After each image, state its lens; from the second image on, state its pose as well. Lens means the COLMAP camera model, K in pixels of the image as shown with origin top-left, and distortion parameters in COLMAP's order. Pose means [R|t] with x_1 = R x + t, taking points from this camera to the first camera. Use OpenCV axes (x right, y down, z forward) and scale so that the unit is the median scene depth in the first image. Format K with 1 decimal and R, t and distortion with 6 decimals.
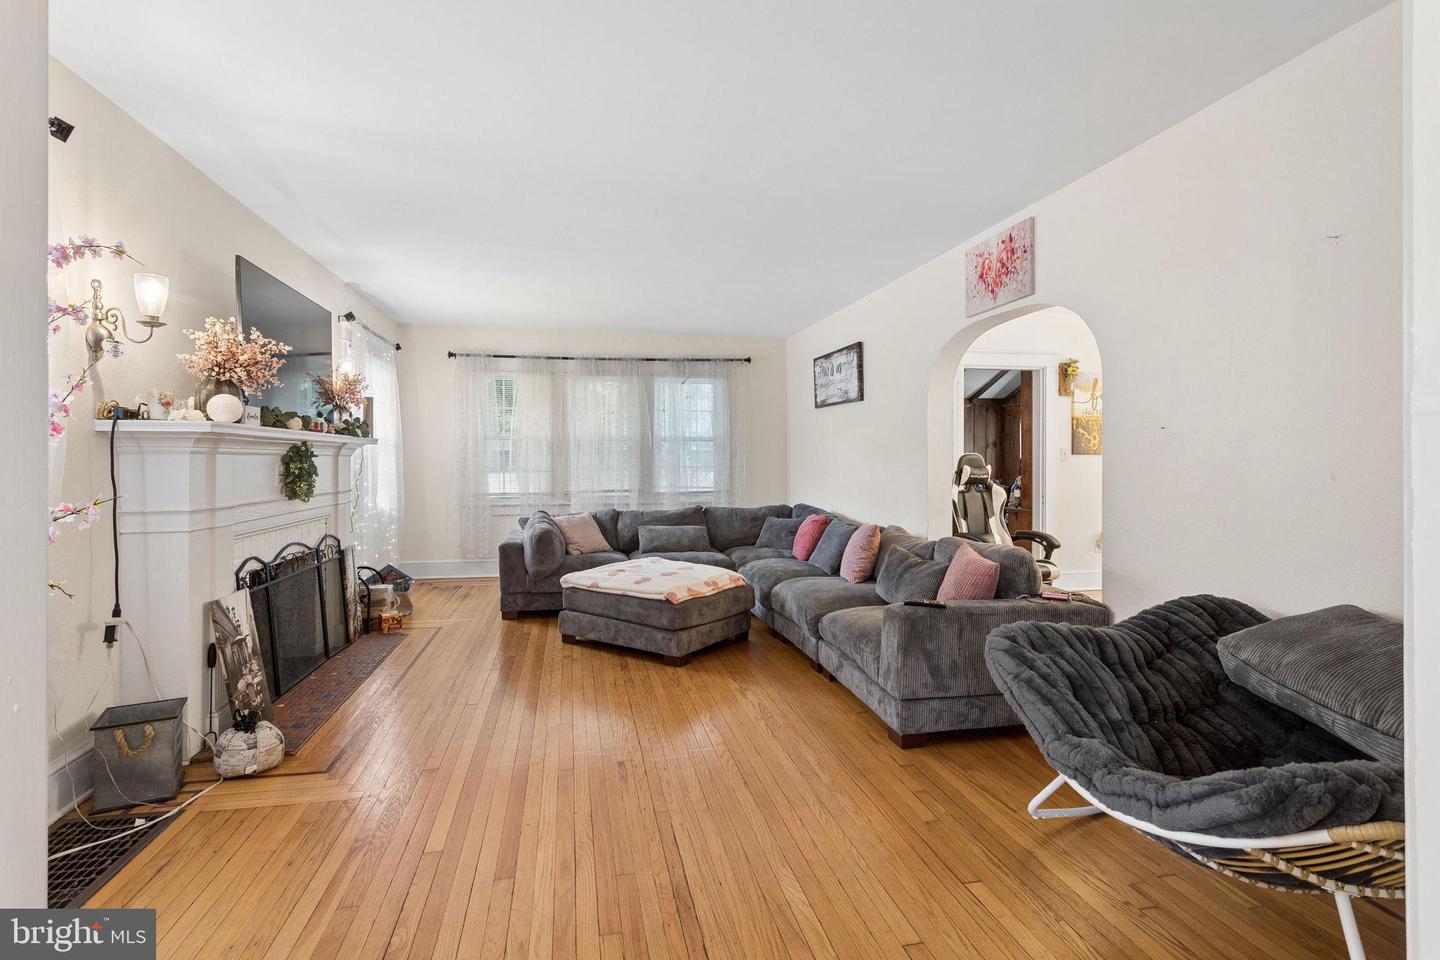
lens RADIAL K [[678.5, 0, 716.2], [0, 678.5, 456.2], [0, 0, 1]] dist [0.000301, 0.004823]
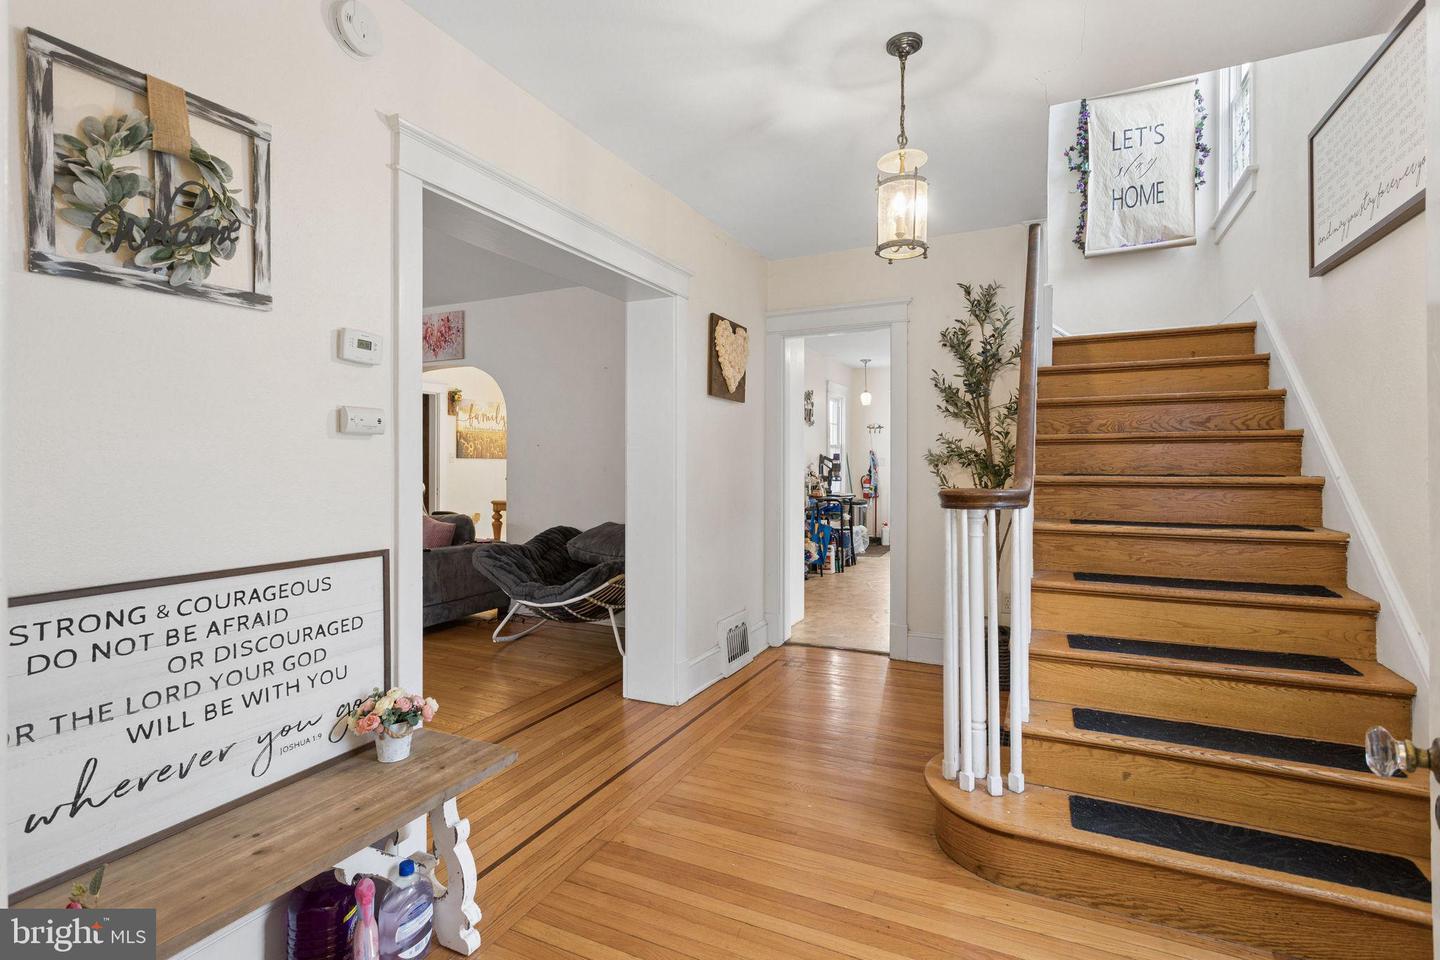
lens RADIAL K [[678.5, 0, 716.2], [0, 678.5, 456.2], [0, 0, 1]] dist [0.000301, 0.004823]
pose [[0.604403, 0.004451, 0.796667, -0.741174], [-0.002156, 0.999990, -0.003951, -0.004778], [-0.796676, 0.000670, 0.604406, -0.735901]]
